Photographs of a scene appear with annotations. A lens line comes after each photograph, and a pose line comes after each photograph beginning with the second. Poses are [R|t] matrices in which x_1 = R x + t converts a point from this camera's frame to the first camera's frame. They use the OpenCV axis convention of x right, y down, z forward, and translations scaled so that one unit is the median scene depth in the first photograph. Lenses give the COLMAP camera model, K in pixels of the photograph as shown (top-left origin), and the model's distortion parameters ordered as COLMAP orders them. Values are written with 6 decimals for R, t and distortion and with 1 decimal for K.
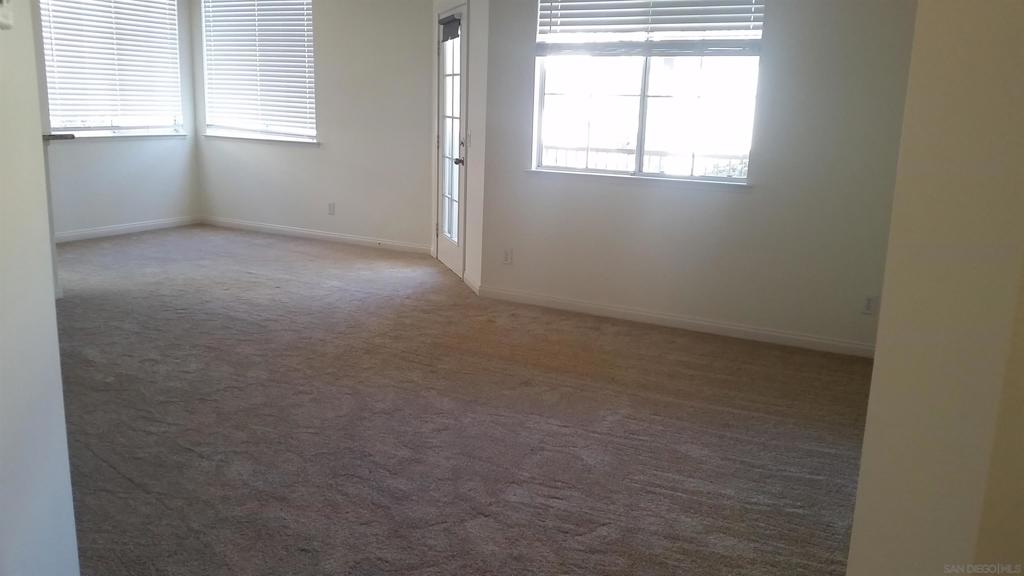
lens RADIAL K [[818.4, 0, 512.0], [0, 818.4, 288.0], [0, 0, 1]] dist [0.260226, -0.742882]
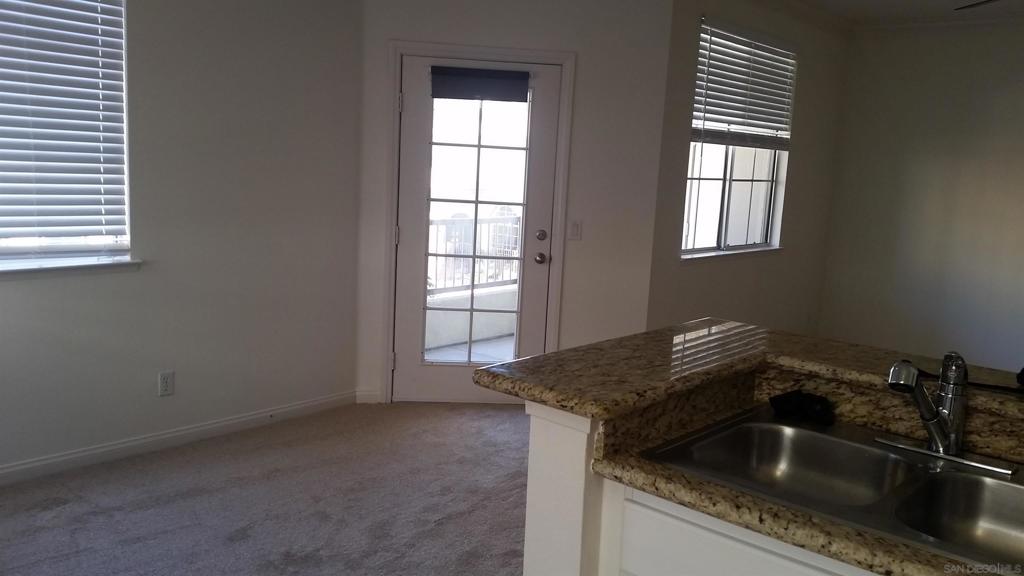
lens RADIAL K [[818.4, 0, 512.0], [0, 818.4, 288.0], [0, 0, 1]] dist [0.260226, -0.742882]
pose [[0.236619, -0.169983, 0.956618, -0.825456], [0.162072, 0.977688, 0.133638, -0.239751], [-0.957990, 0.123420, 0.258889, 0.845175]]
